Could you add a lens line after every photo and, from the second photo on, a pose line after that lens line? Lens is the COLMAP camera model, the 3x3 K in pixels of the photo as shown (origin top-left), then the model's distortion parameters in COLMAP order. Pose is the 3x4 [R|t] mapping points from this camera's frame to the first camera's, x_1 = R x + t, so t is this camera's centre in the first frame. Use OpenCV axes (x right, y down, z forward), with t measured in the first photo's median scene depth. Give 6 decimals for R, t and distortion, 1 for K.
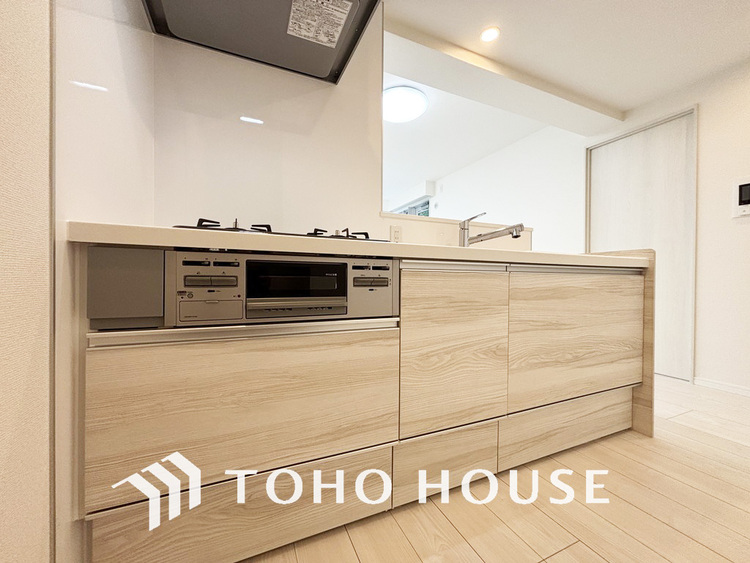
lens RADIAL K [[300.2, 0, 375.0], [0, 300.2, 281.5], [0, 0, 1]] dist [-0.004504, -0.000377]
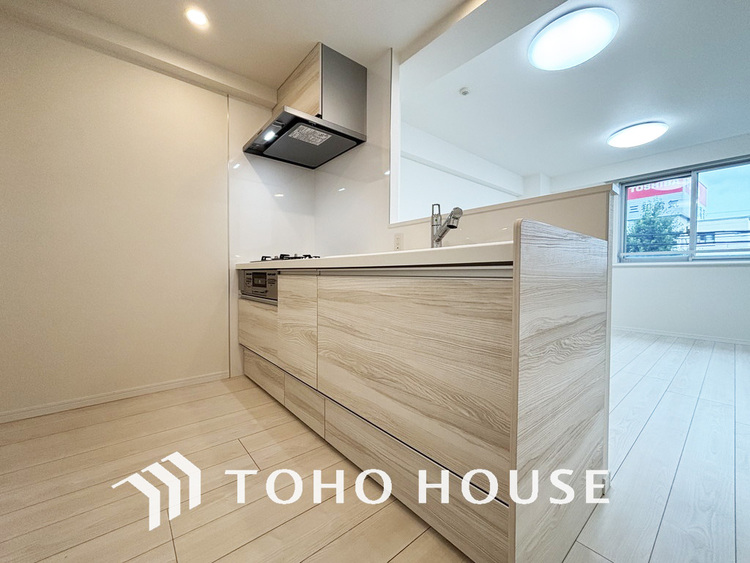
lens RADIAL K [[300.2, 0, 375.0], [0, 300.2, 281.5], [0, 0, 1]] dist [-0.004504, -0.000377]
pose [[0.272491, 0.014455, -0.962050, 1.432319], [-0.013297, 0.999848, 0.011257, -0.019683], [0.962066, 0.009724, 0.272642, 0.750094]]
